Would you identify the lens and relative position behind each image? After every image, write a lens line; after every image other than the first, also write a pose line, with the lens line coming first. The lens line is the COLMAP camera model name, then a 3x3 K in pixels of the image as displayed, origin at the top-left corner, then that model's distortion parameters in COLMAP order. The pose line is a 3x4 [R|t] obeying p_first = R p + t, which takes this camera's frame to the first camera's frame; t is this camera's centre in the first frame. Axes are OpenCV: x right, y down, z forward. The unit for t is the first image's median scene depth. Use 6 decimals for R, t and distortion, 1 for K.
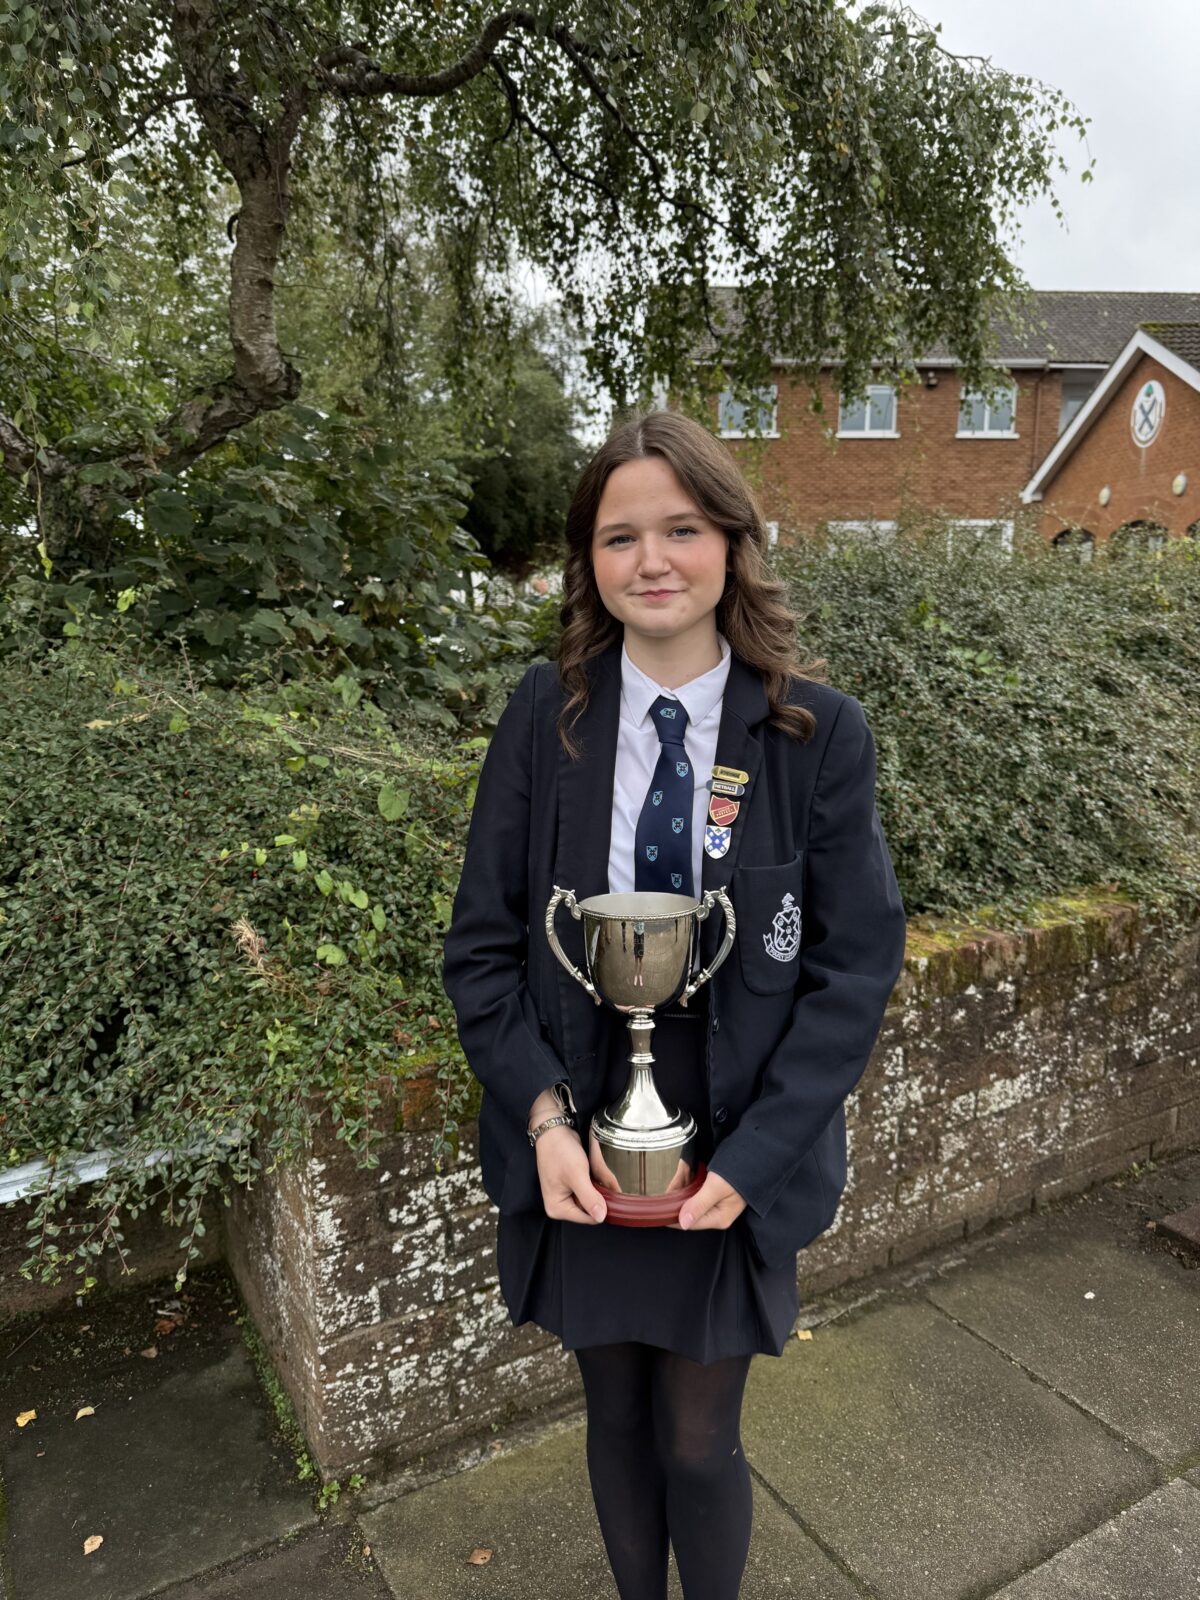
lens RADIAL K [[1125.3, 0, 598.4], [0, 1125.3, 799.8], [0, 0, 1]] dist [0.002236, -0.012893]
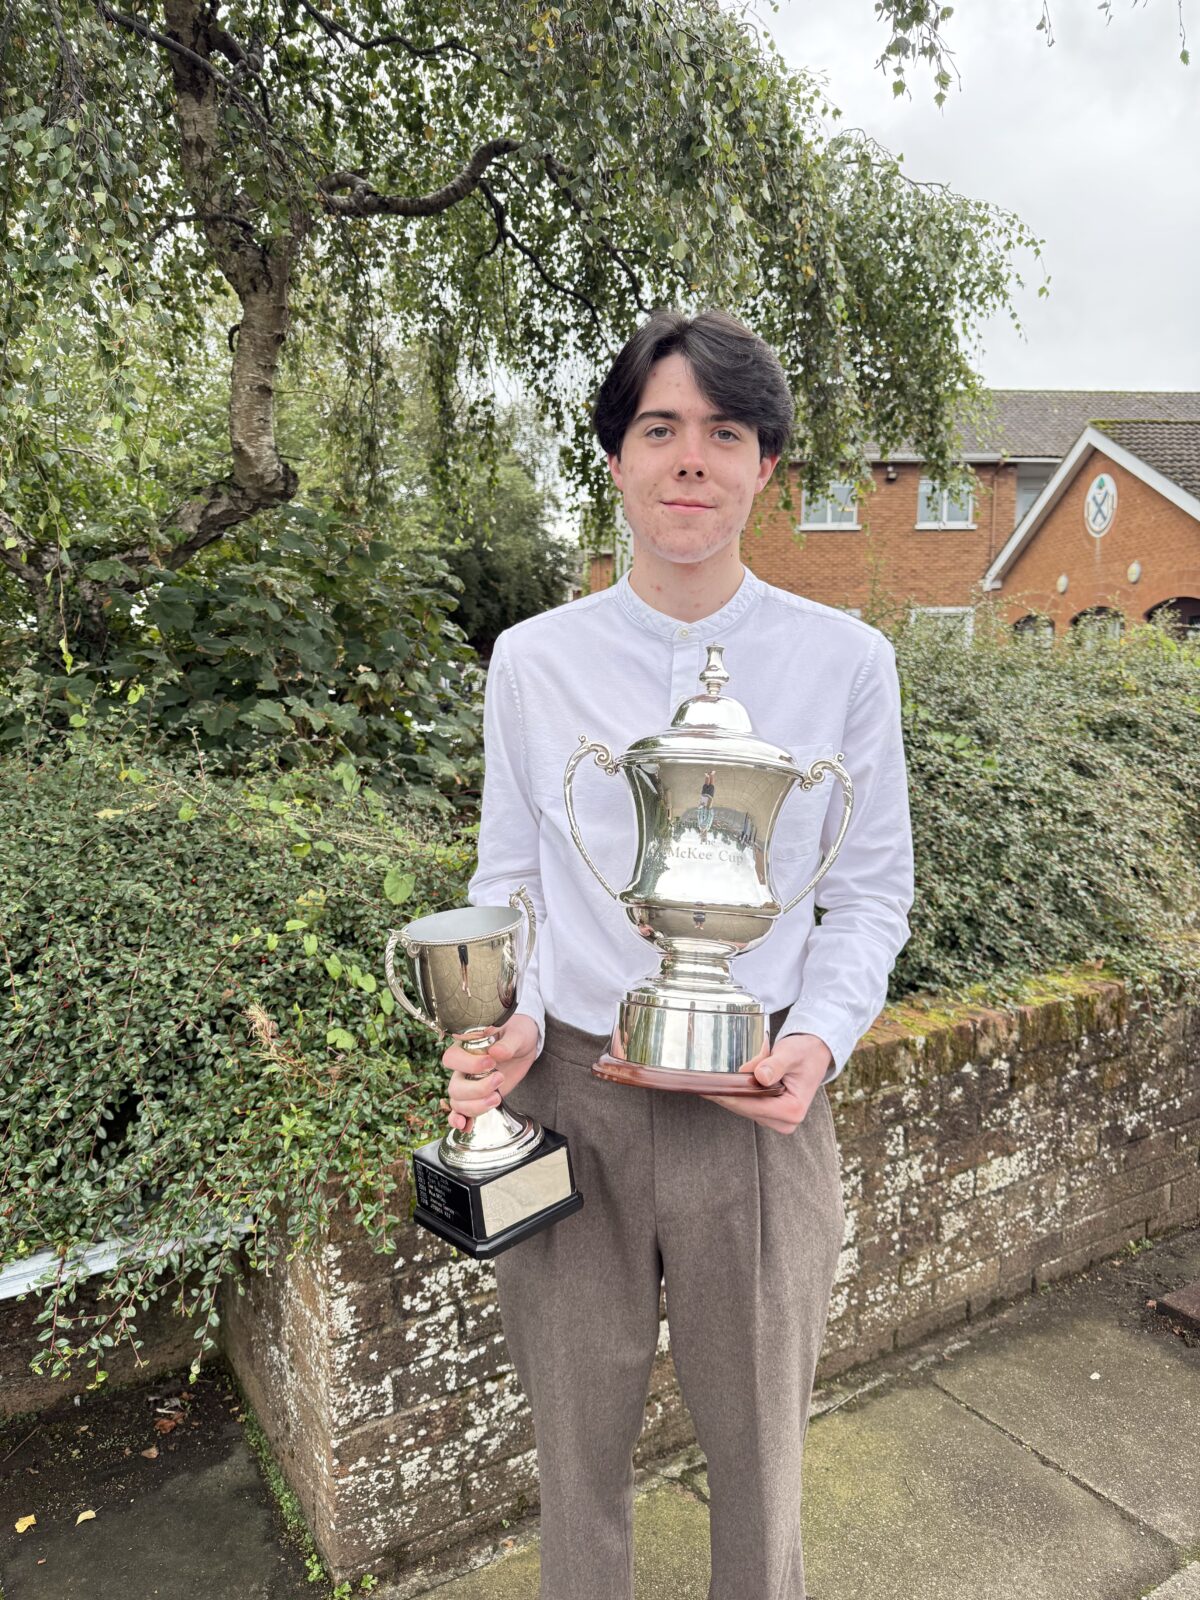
lens RADIAL K [[1125.0, 0, 592.2], [0, 1125.0, 799.6], [0, 0, 1]] dist [-0.005360, -0.002792]
pose [[0.999751, -0.007663, 0.020958, -0.024047], [0.009213, 0.997147, -0.074920, 0.000528], [-0.020324, 0.075095, 0.996969, -0.020540]]
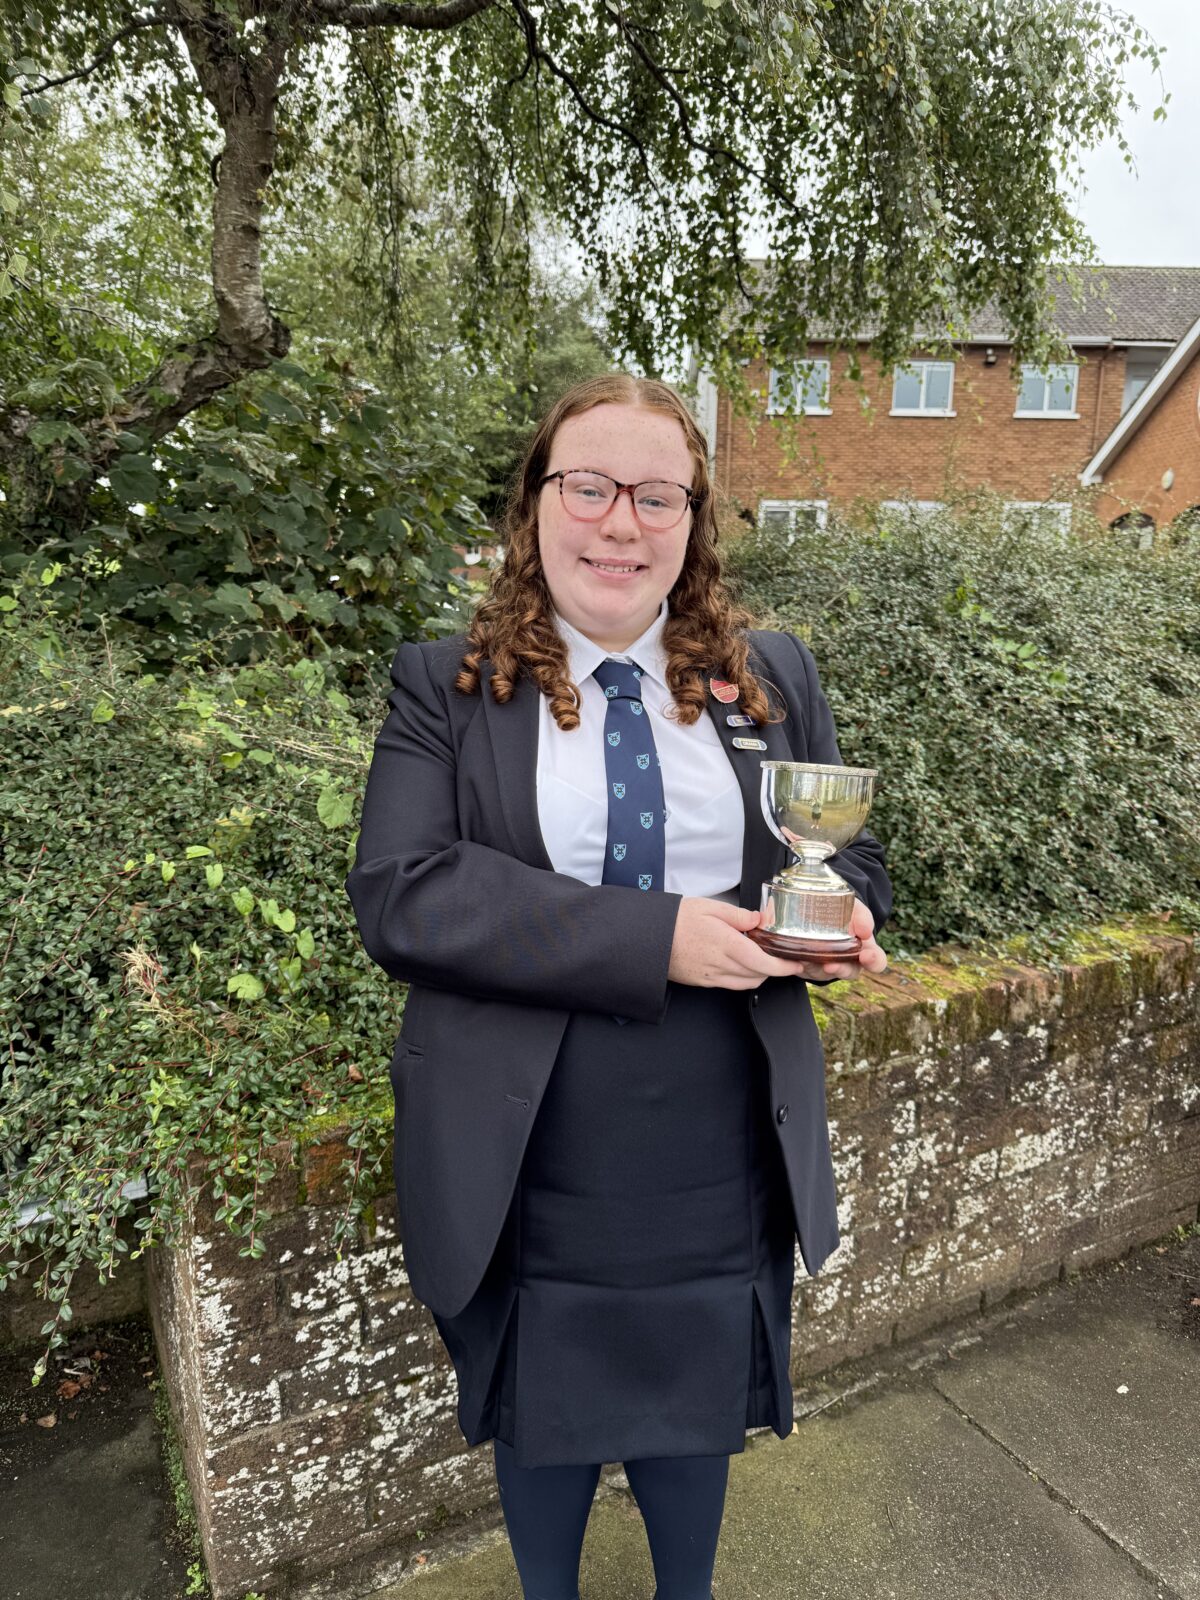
lens RADIAL K [[1127.7, 0, 600.0], [0, 1127.7, 800.0], [0, 0, 1]] dist [-0.008346, -0.001875]
pose [[0.999056, 0.023014, -0.036847, 0.047770], [-0.022322, 0.999569, 0.019084, -0.021295], [0.037271, -0.018244, 0.999139, 0.109725]]
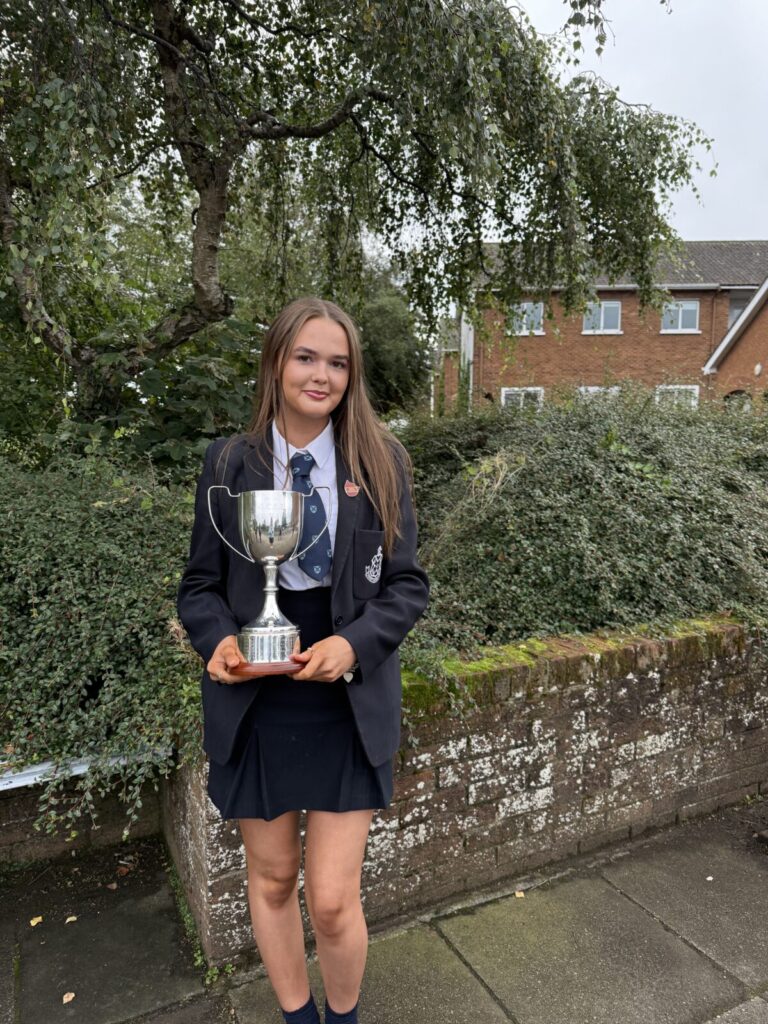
lens RADIAL K [[718.2, 0, 378.3], [0, 718.2, 513.9], [0, 0, 1]] dist [0.000480, -0.008301]
pose [[0.997215, 0.007364, -0.074215, 0.048211], [-0.012487, 0.997552, -0.068810, 0.014946], [0.073526, 0.069545, 0.994866, -0.038742]]
